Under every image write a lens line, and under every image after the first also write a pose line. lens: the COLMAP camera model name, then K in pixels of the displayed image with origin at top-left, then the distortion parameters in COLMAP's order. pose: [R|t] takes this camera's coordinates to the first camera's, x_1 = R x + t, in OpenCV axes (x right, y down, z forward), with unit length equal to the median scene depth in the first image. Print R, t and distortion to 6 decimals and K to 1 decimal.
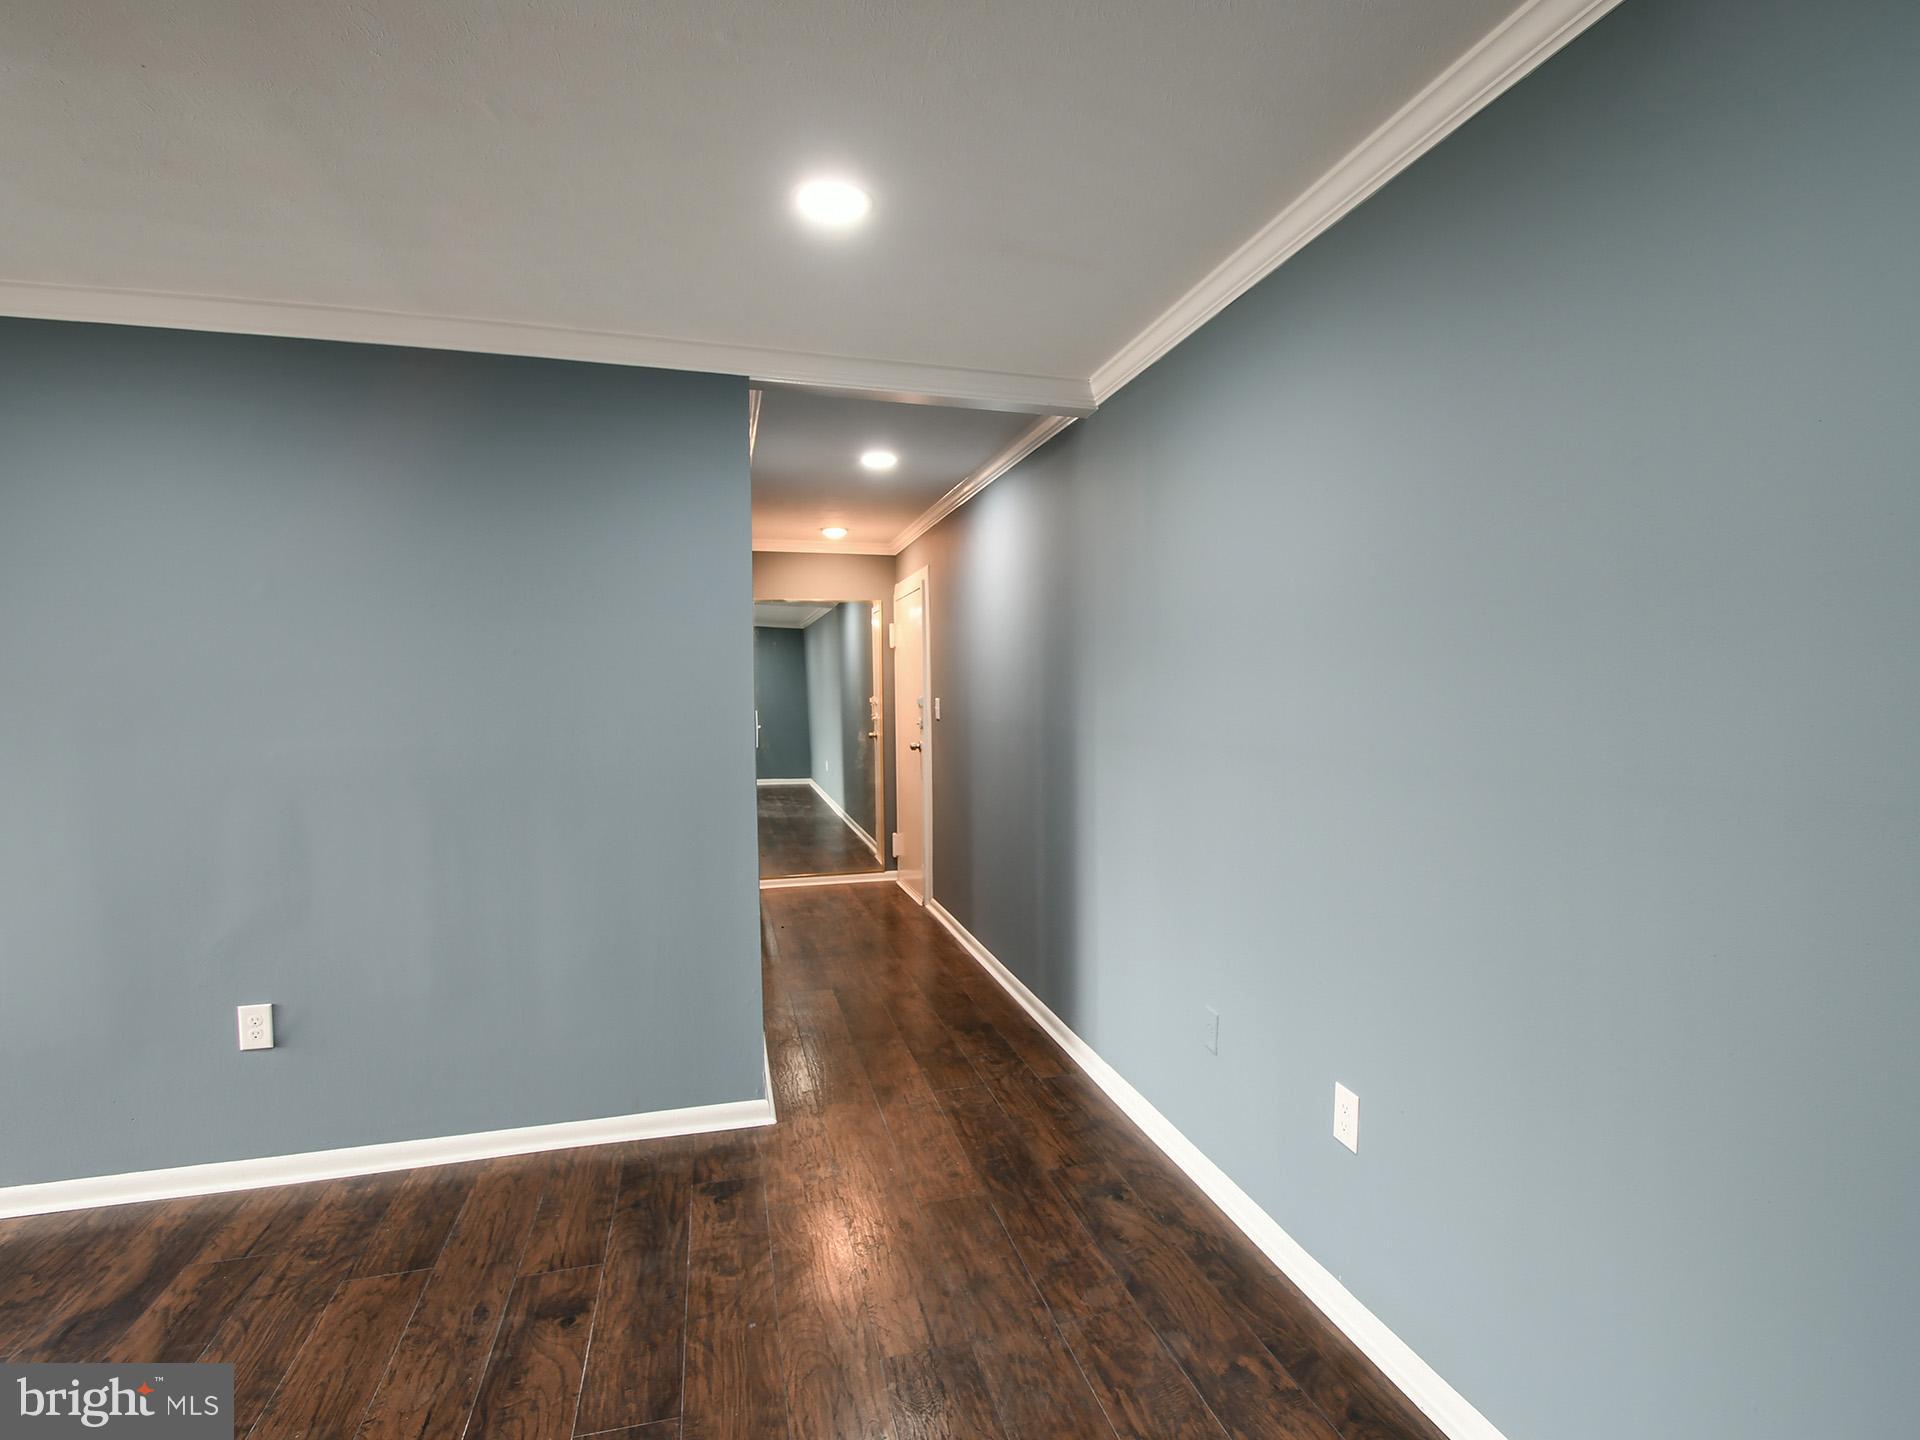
lens RADIAL K [[989.3, 0, 968.6], [0, 989.3, 719.4], [0, 0, 1]] dist [0.002450, -0.006280]
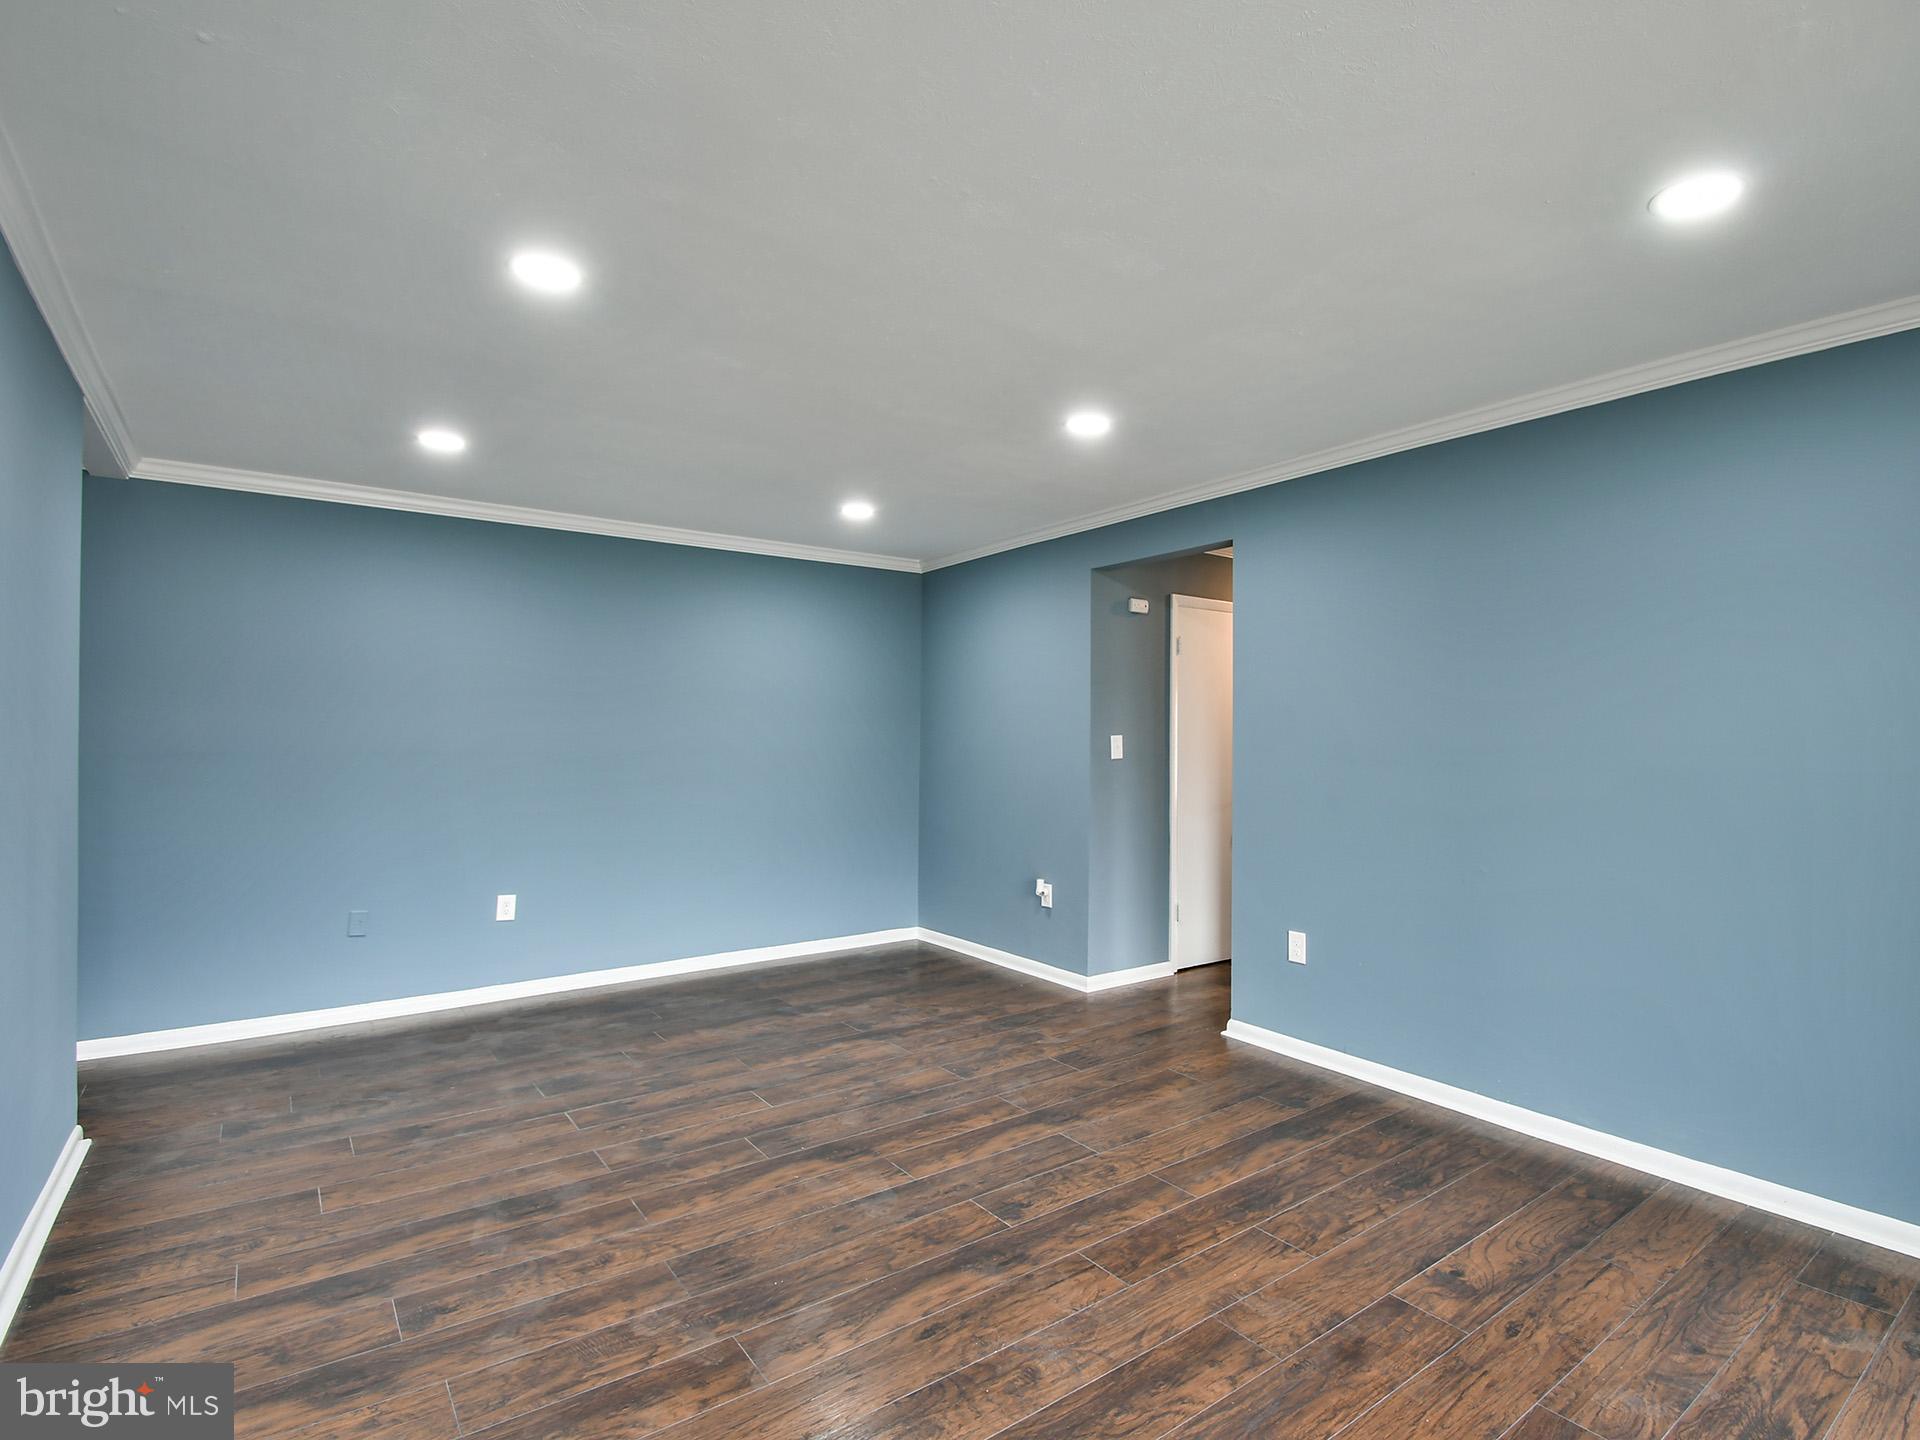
lens RADIAL K [[989.3, 0, 964.0], [0, 989.3, 725.5], [0, 0, 1]] dist [0.002450, -0.006280]
pose [[-0.352522, 0.021886, 0.935548, -1.290480], [0.030793, 0.999456, -0.011778, -0.058676], [-0.935297, 0.024656, -0.353004, 1.906474]]
